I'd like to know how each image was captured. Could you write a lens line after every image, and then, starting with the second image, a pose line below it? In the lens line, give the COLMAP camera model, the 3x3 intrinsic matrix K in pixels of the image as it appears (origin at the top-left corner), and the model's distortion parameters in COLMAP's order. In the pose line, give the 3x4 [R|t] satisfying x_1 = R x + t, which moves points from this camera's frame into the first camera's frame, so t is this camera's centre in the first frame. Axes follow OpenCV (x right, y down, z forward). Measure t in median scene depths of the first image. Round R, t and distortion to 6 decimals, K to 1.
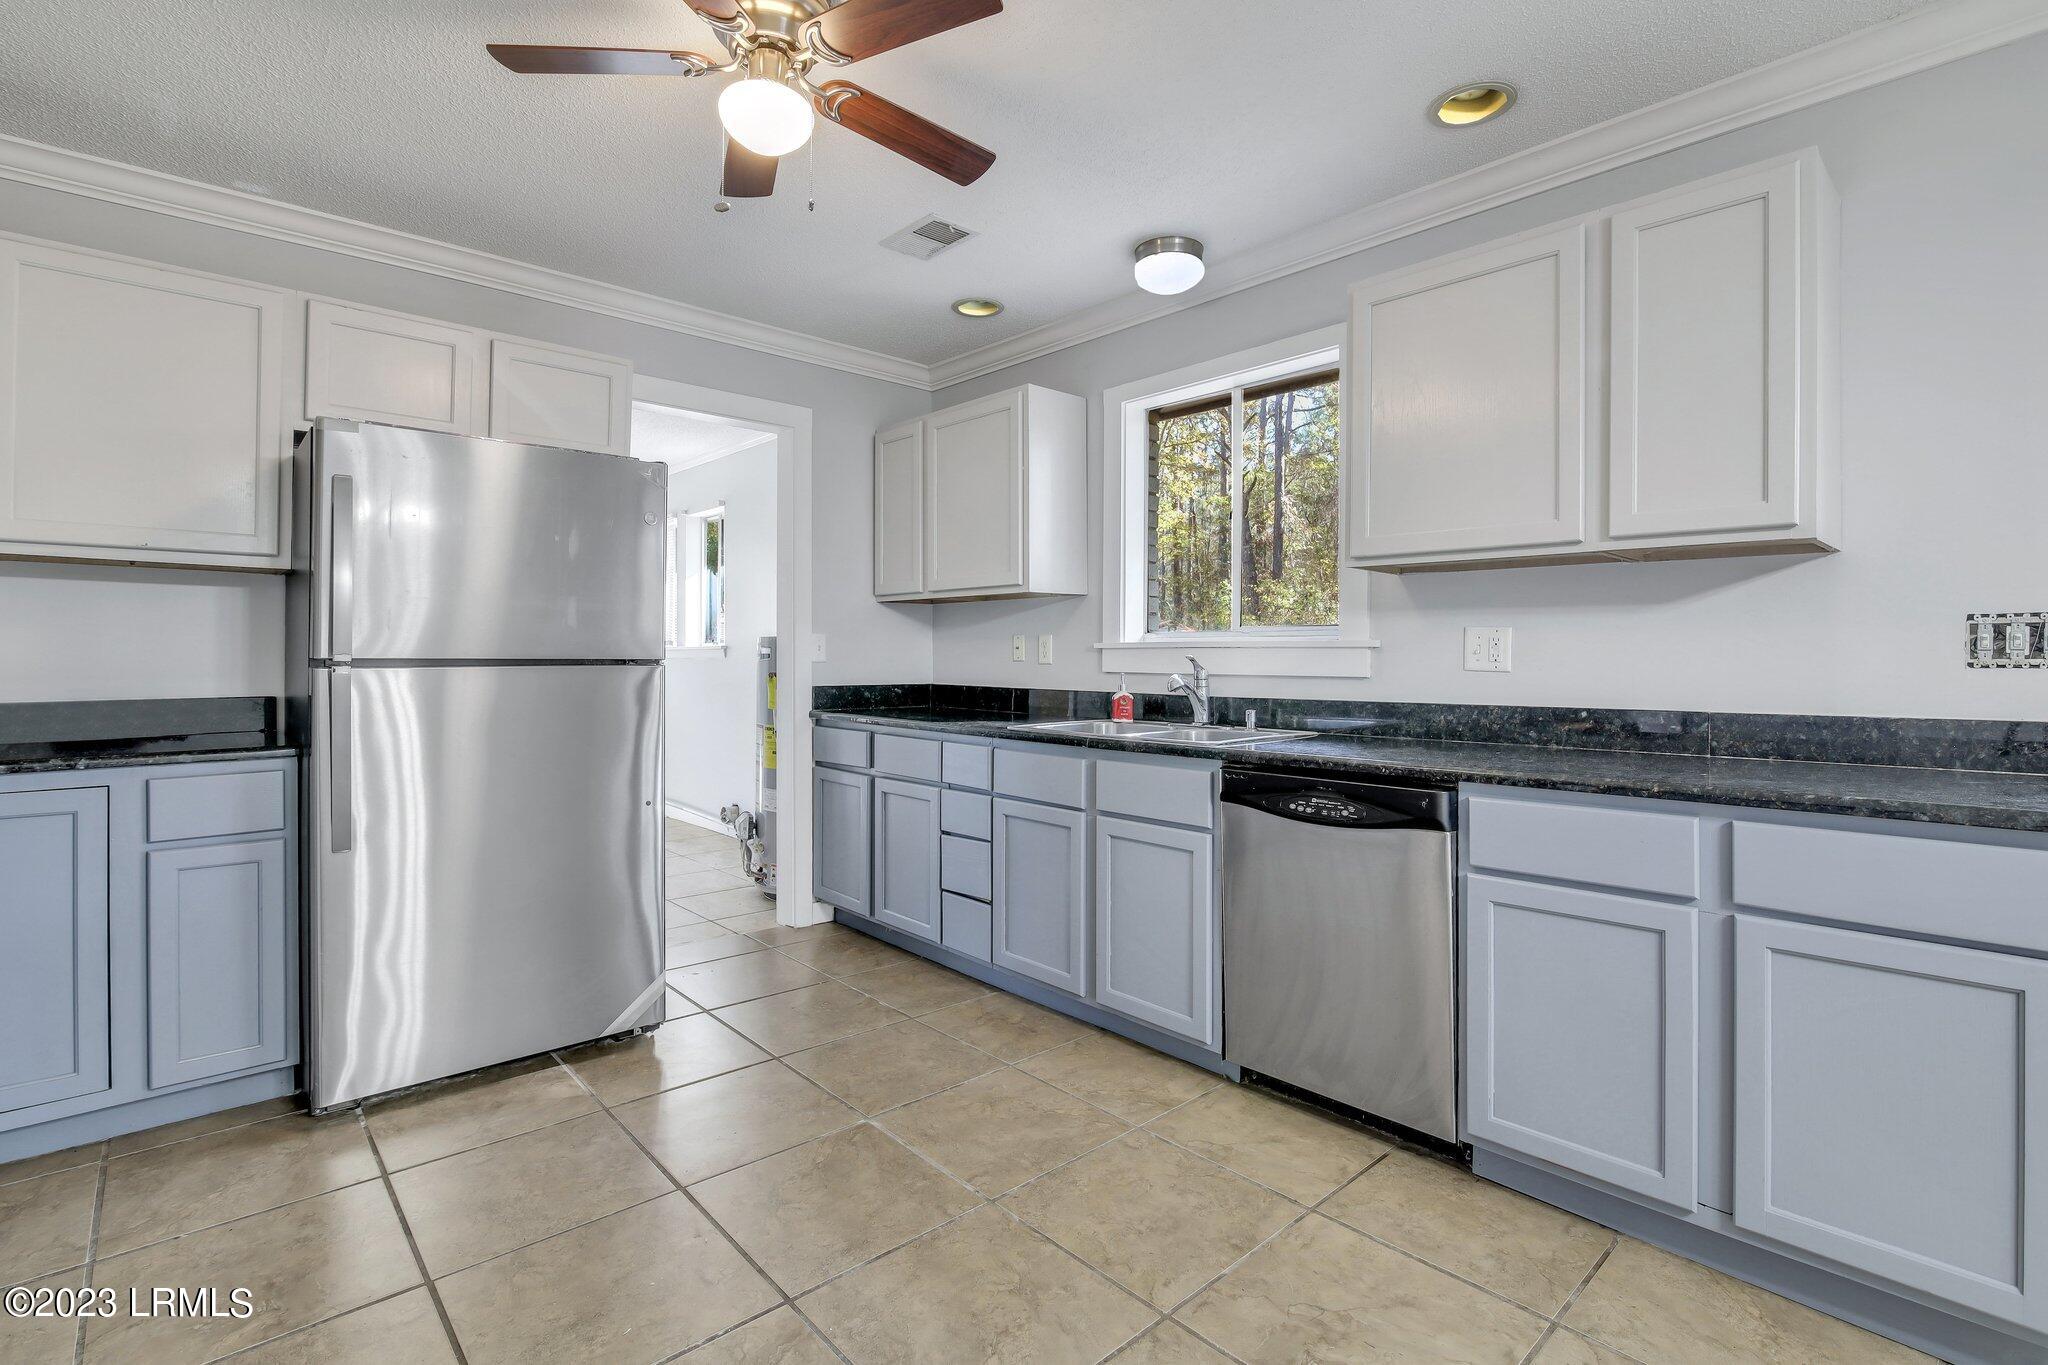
lens RADIAL K [[951.6, 0, 1026.5], [0, 951.6, 652.9], [0, 0, 1]] dist [-0.014186, 0.000009]
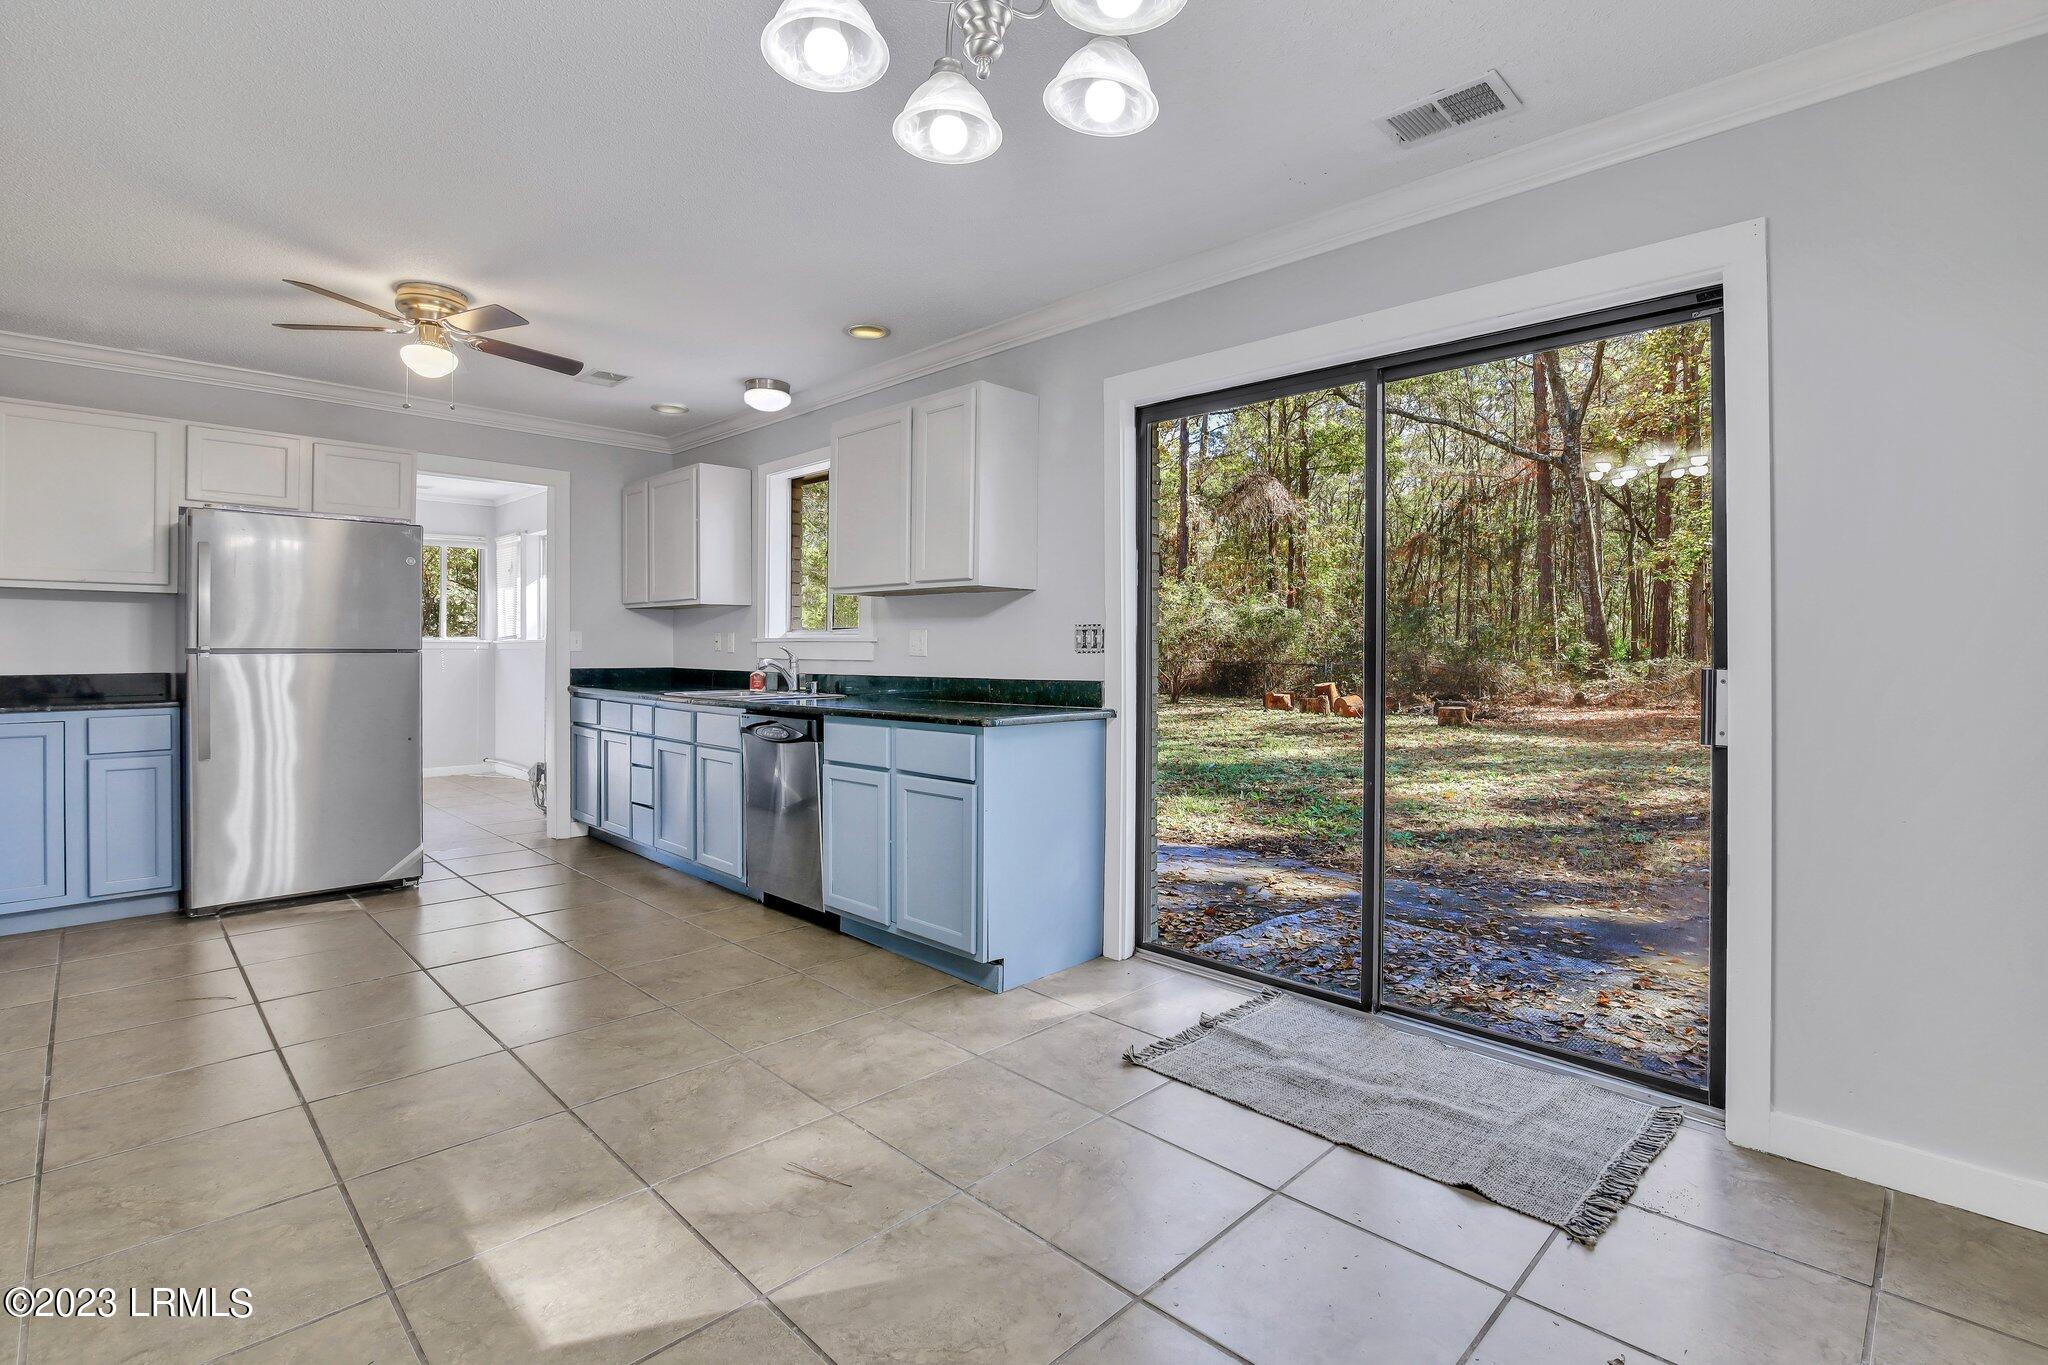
lens RADIAL K [[951.6, 0, 1026.5], [0, 951.6, 652.9], [0, 0, 1]] dist [-0.014186, 0.000009]
pose [[0.999015, 0.000508, 0.044371, 0.520373], [-0.000896, 0.999961, 0.008730, -0.001790], [-0.044365, -0.008761, 0.998977, -0.582600]]
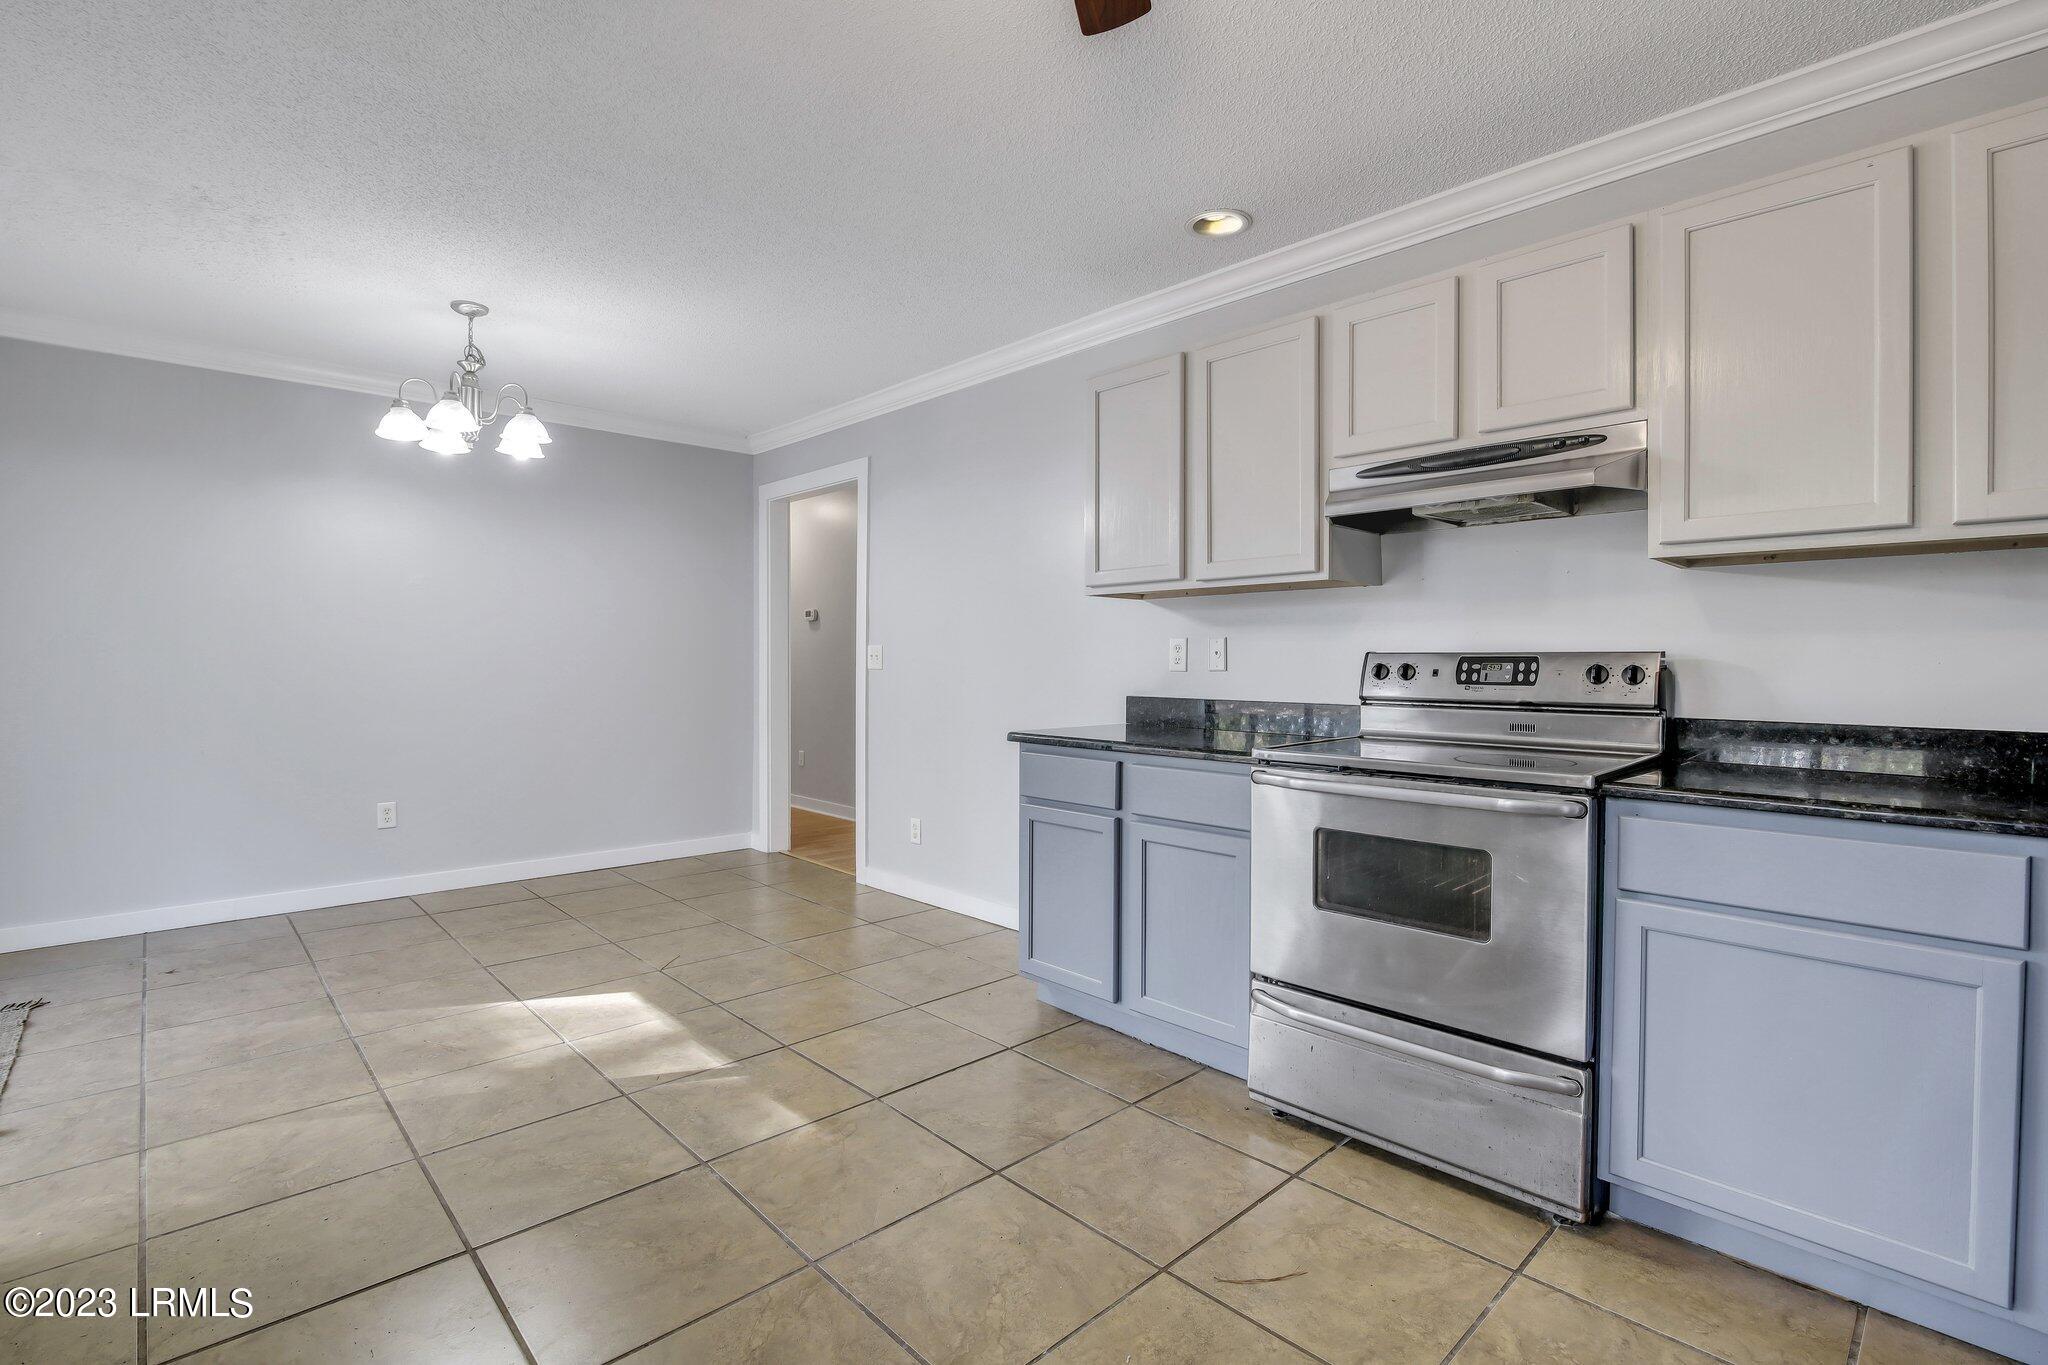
lens RADIAL K [[947.5, 0, 1028.6], [0, 947.5, 660.5], [0, 0, 1]] dist [-0.015610, -0.000048]
pose [[-0.999869, -0.007513, -0.014309, -0.159343], [-0.007465, 0.999966, -0.003380, 0.001718], [0.014334, -0.003273, -0.999892, 1.037449]]
